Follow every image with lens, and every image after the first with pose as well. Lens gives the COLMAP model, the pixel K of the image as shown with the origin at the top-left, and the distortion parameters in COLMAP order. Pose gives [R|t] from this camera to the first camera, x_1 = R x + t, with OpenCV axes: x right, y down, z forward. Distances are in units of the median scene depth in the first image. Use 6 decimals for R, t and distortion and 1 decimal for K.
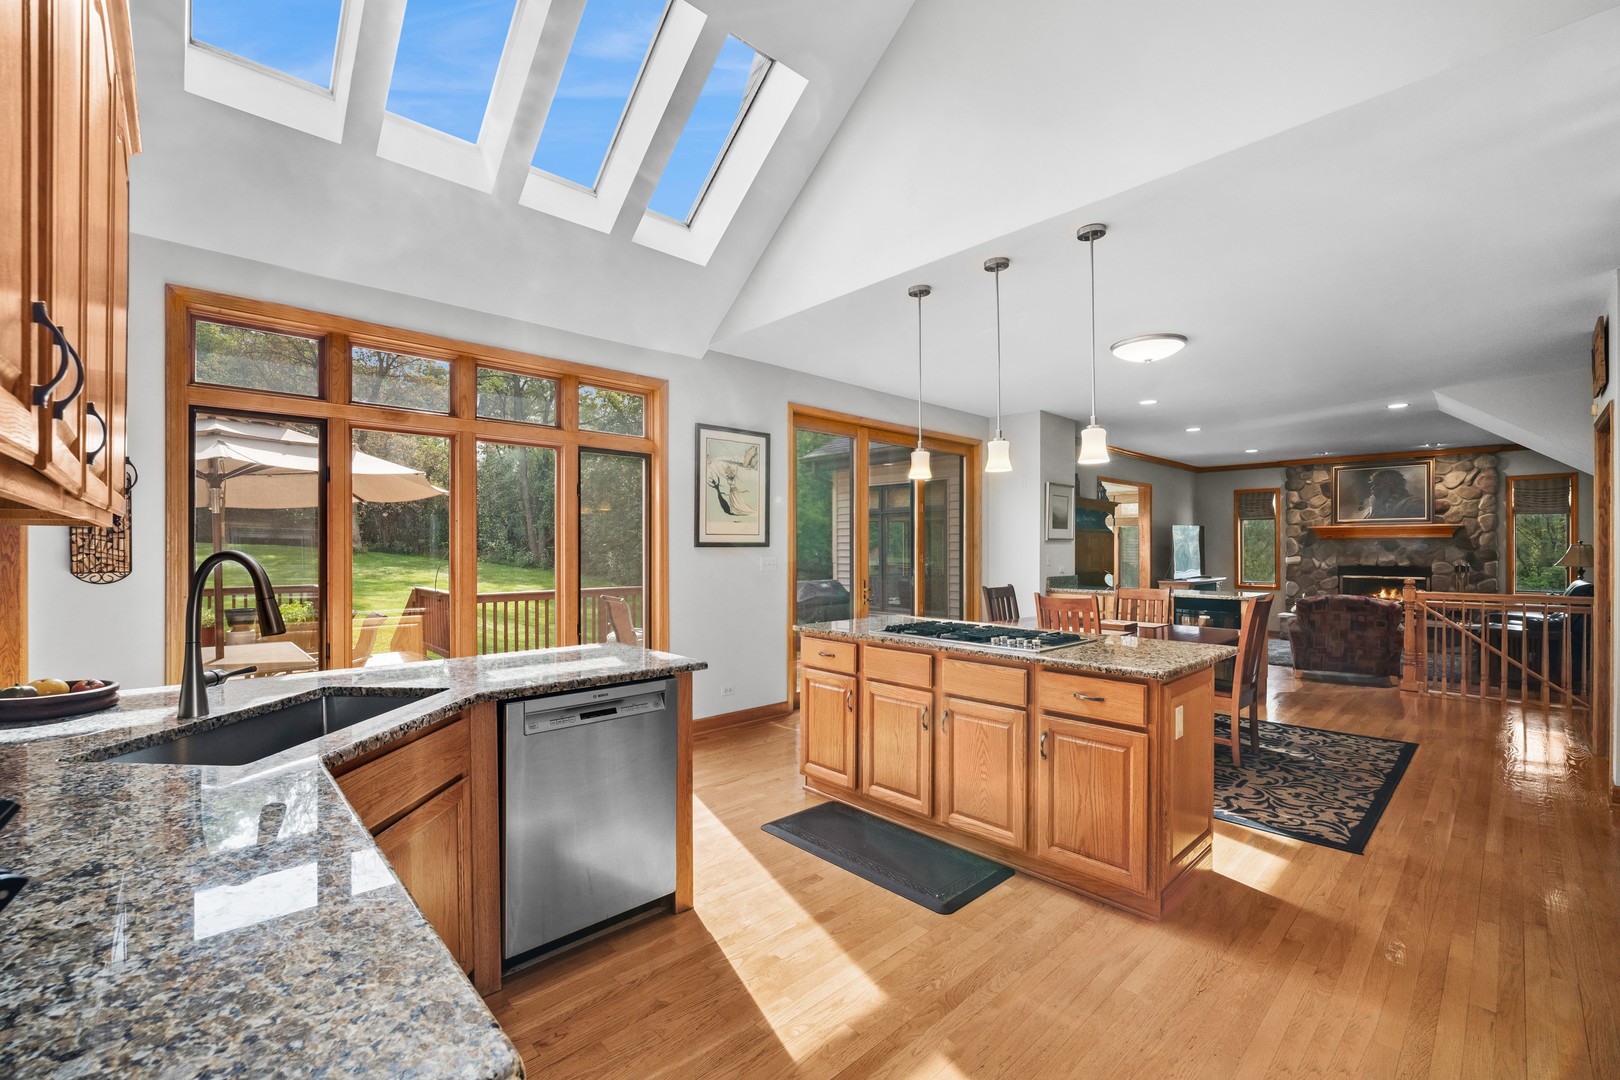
lens RADIAL K [[671.4, 0, 814.1], [0, 671.4, 547.2], [0, 0, 1]] dist [-0.001576, -0.007499]
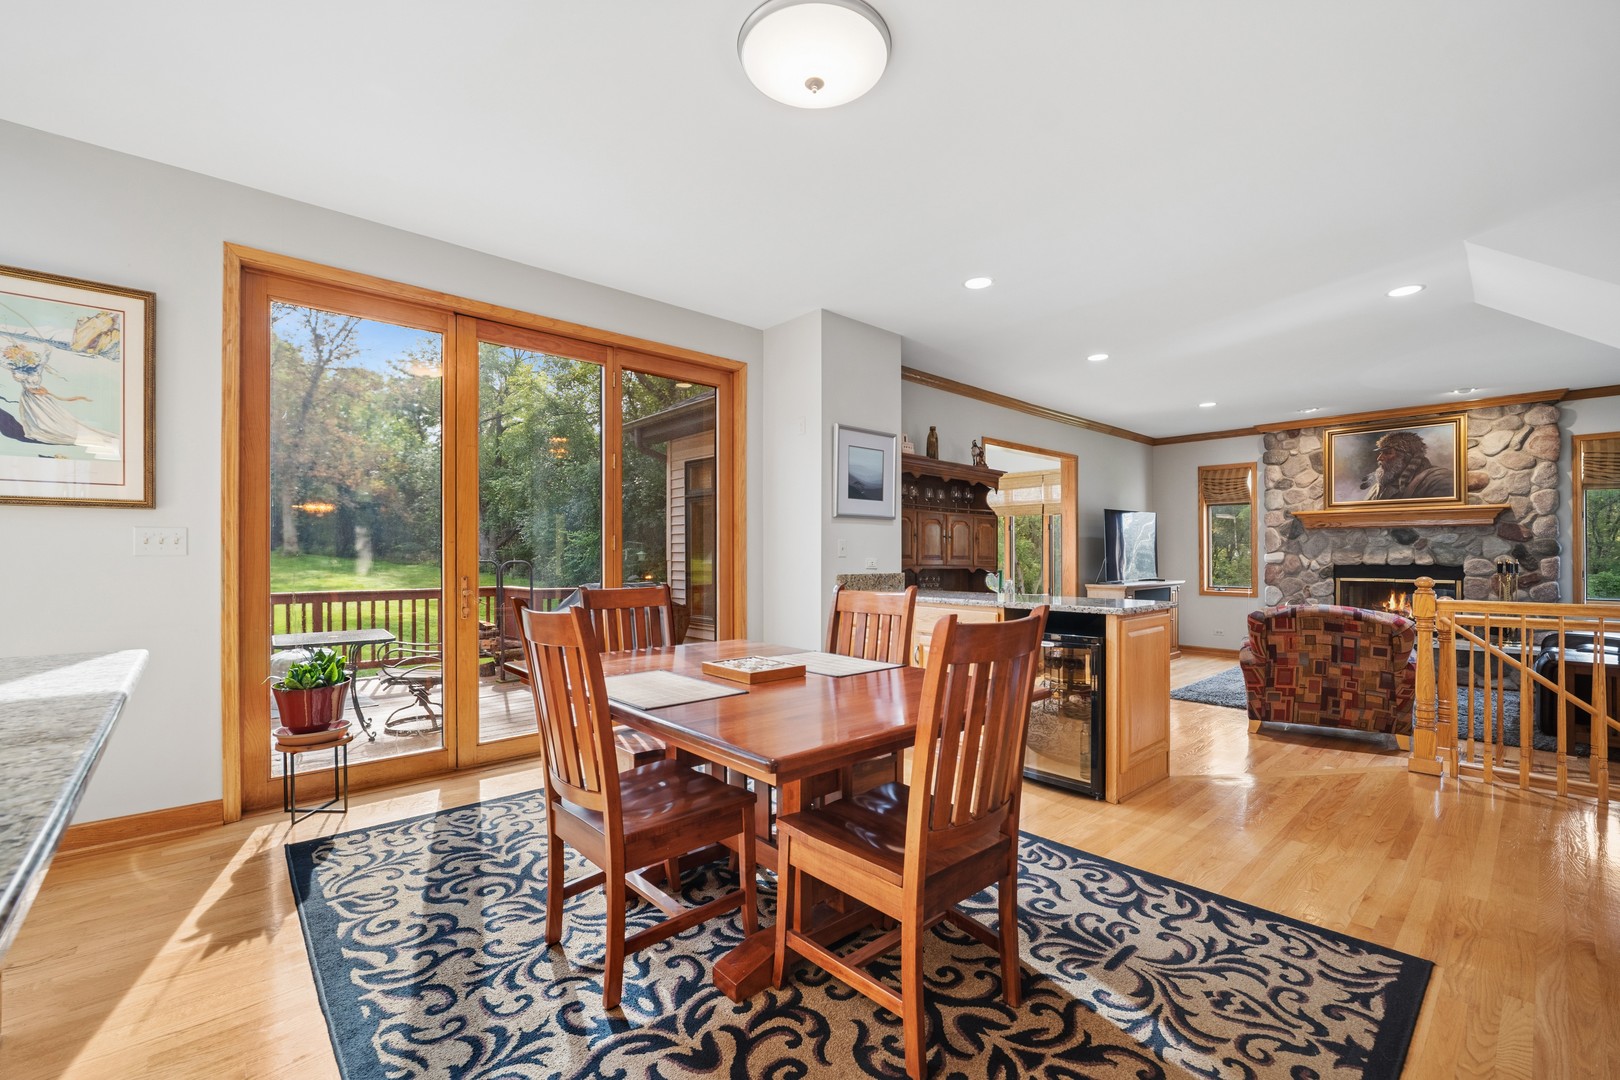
lens RADIAL K [[680.2, 0, 806.1], [0, 680.2, 550.0], [0, 0, 1]] dist [-0.013210, -0.000220]
pose [[0.999634, 0.000797, -0.027055, 0.312492], [-0.000959, 0.999982, -0.005962, 0.023242], [0.027050, 0.005986, 0.999616, 0.338727]]
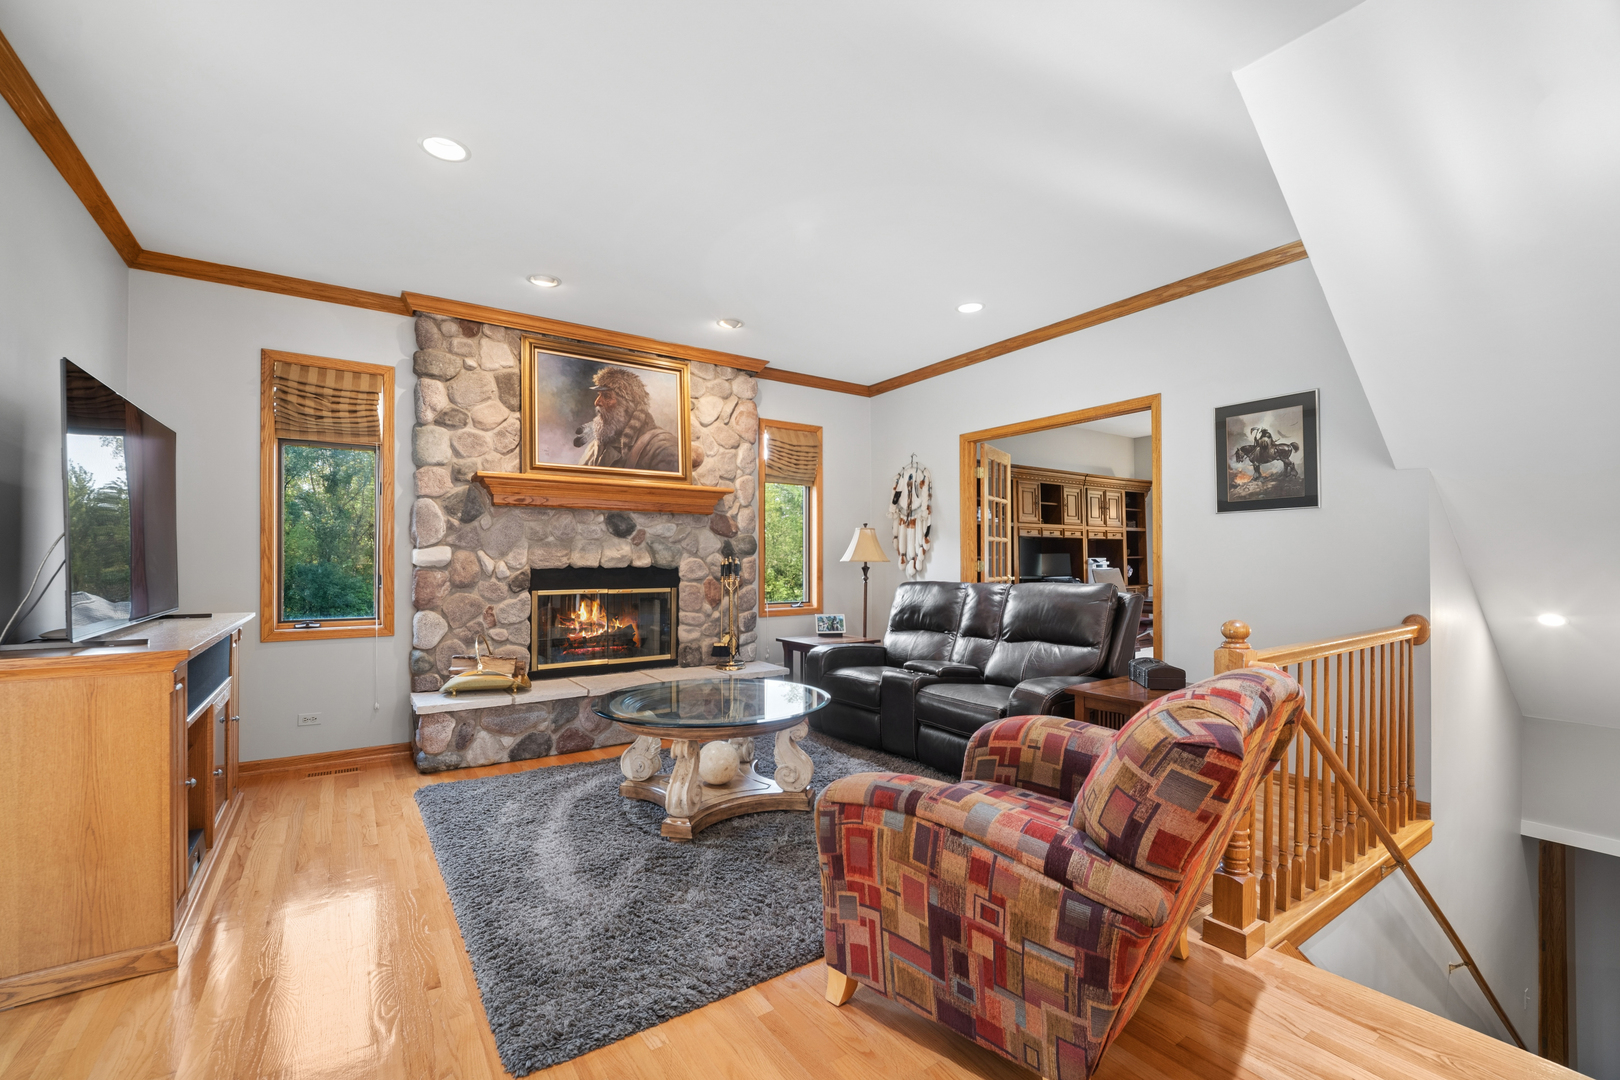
lens RADIAL K [[676.8, 0, 800.3], [0, 676.8, 542.0], [0, 0, 1]] dist [-0.001637, 0.000100]
pose [[0.163991, 0.024276, 0.986163, 0.532145], [-0.004554, 0.999705, -0.023852, 0.028264], [-0.986451, -0.000579, 0.164053, 1.058182]]
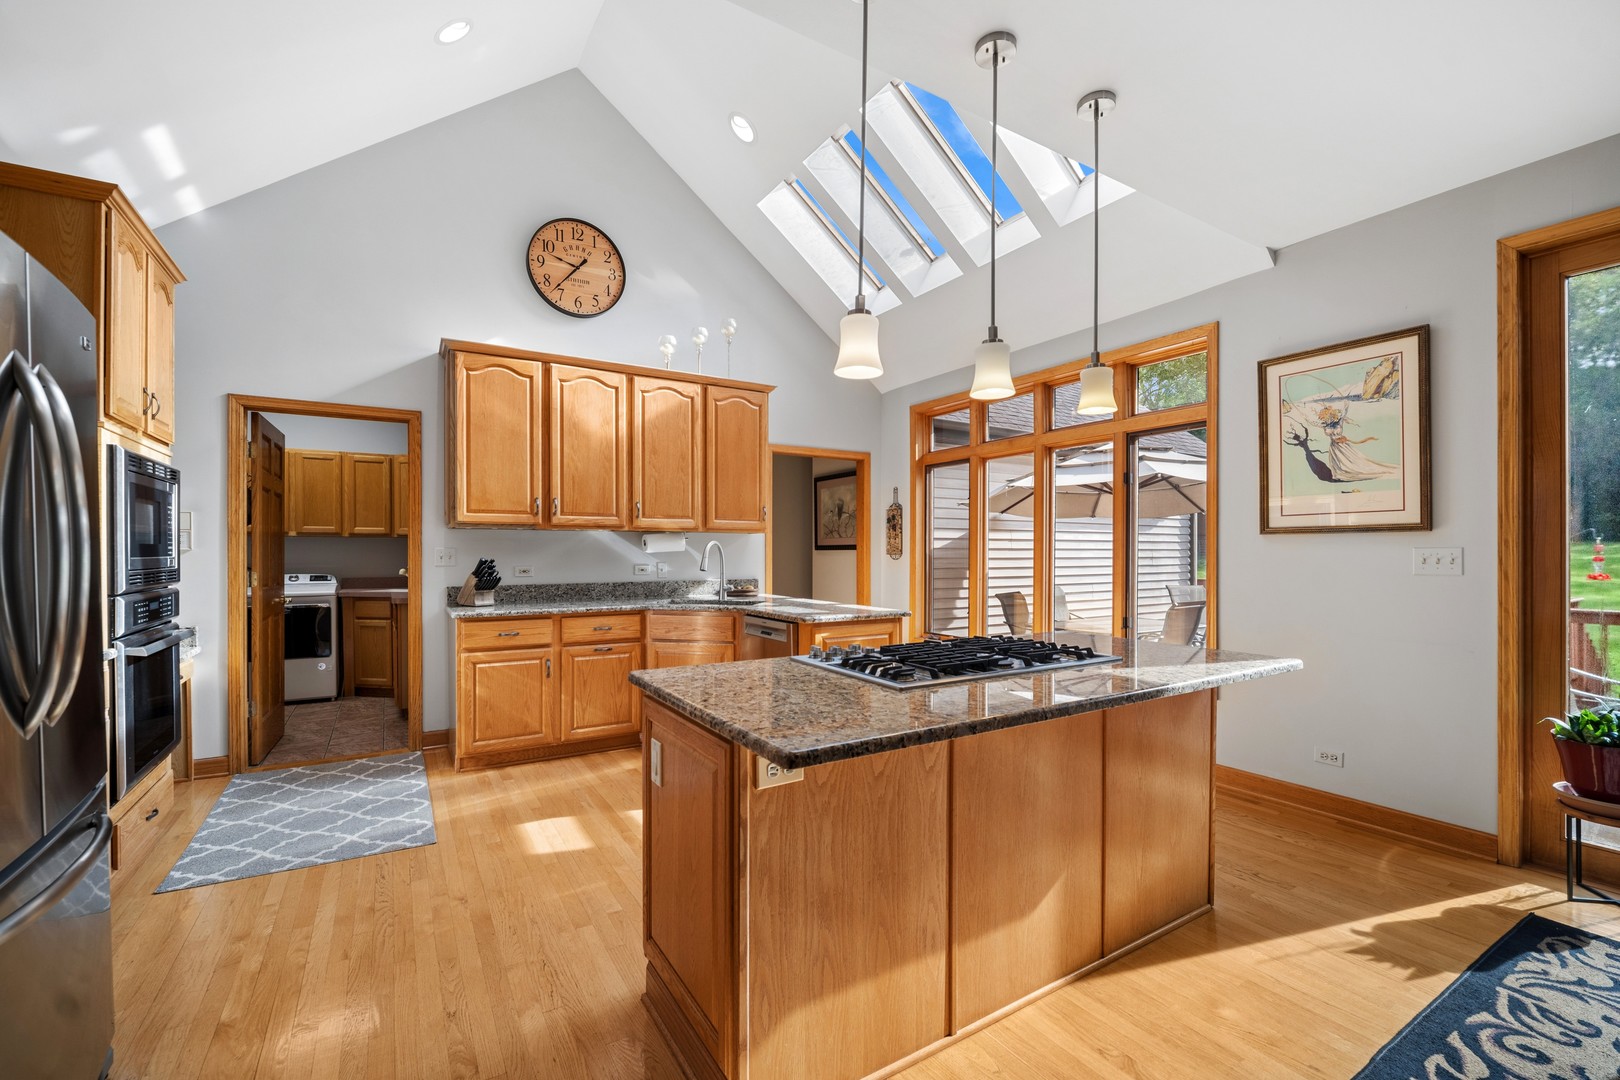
lens RADIAL K [[687.2, 0, 811.4], [0, 687.2, 551.6], [0, 0, 1]] dist [-0.002640, -0.000396]
pose [[-0.203902, -0.000089, -0.978991, 0.401250], [0.001248, 0.999999, -0.000351, 0.011056], [0.978991, -0.001293, -0.203902, 0.426892]]
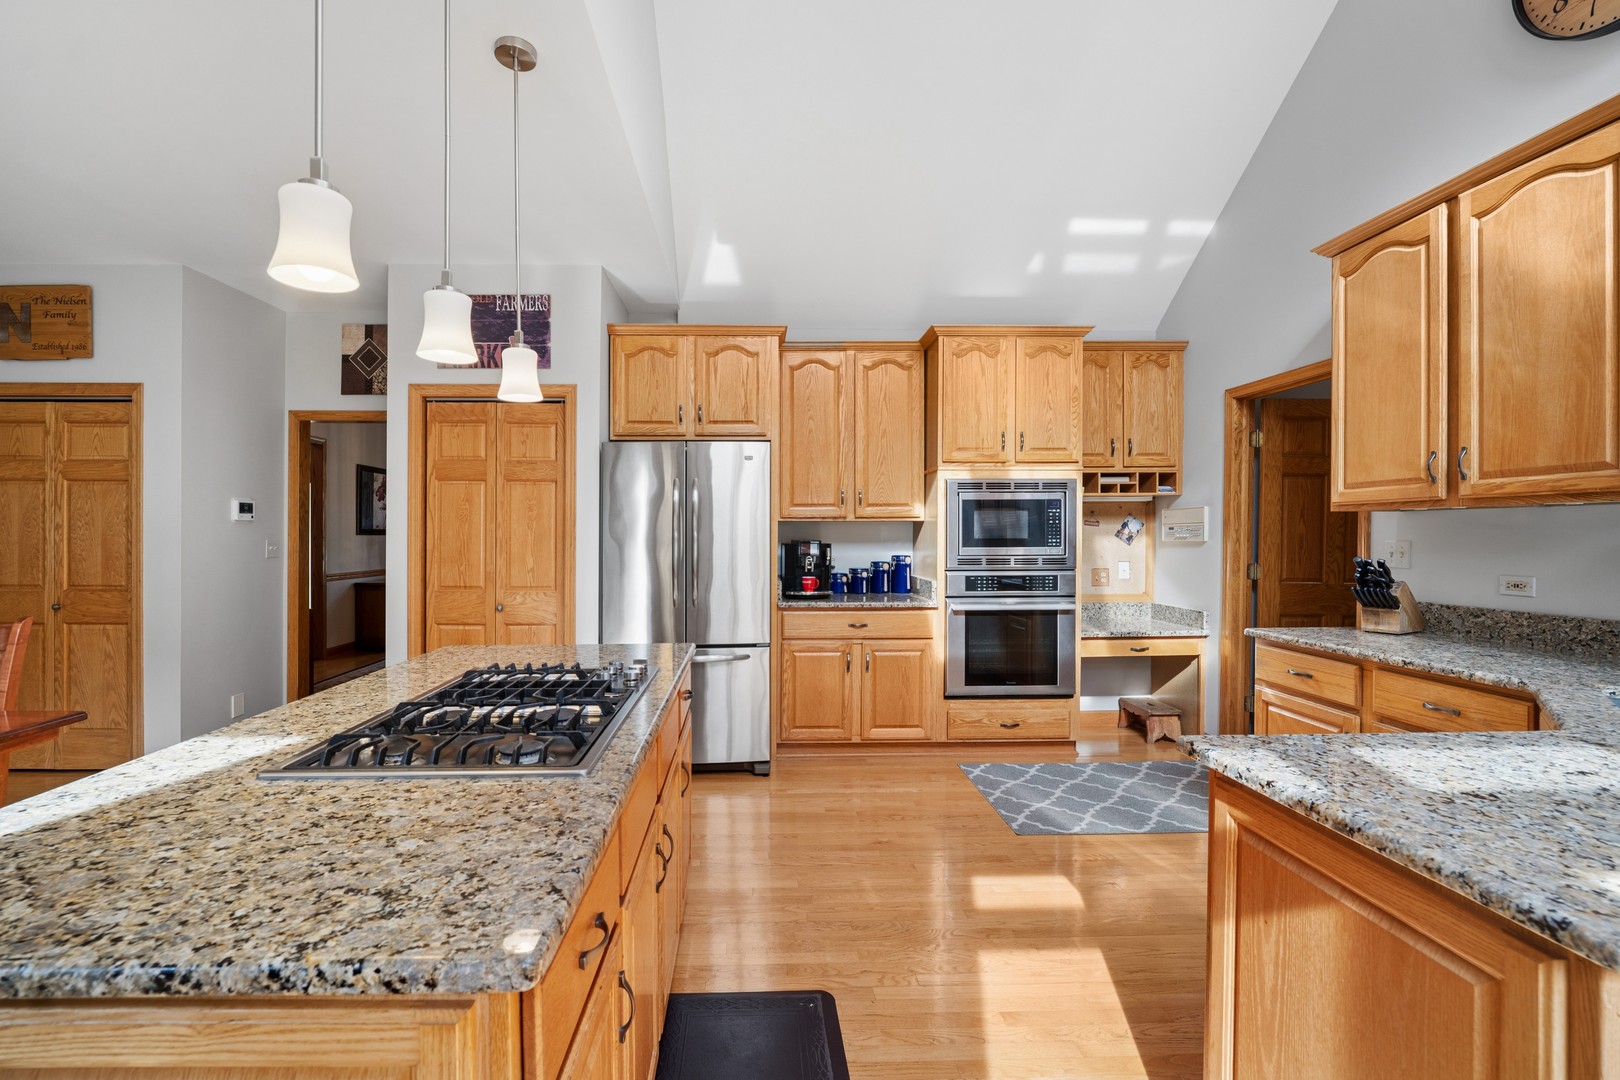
lens RADIAL K [[676.8, 0, 800.3], [0, 676.8, 542.0], [0, 0, 1]] dist [-0.001637, 0.000100]
pose [[-0.771268, -0.005783, 0.636484, -0.093343], [-0.005277, 0.999982, 0.002691, 0.007940], [-0.636488, -0.001284, -0.771285, 0.516454]]
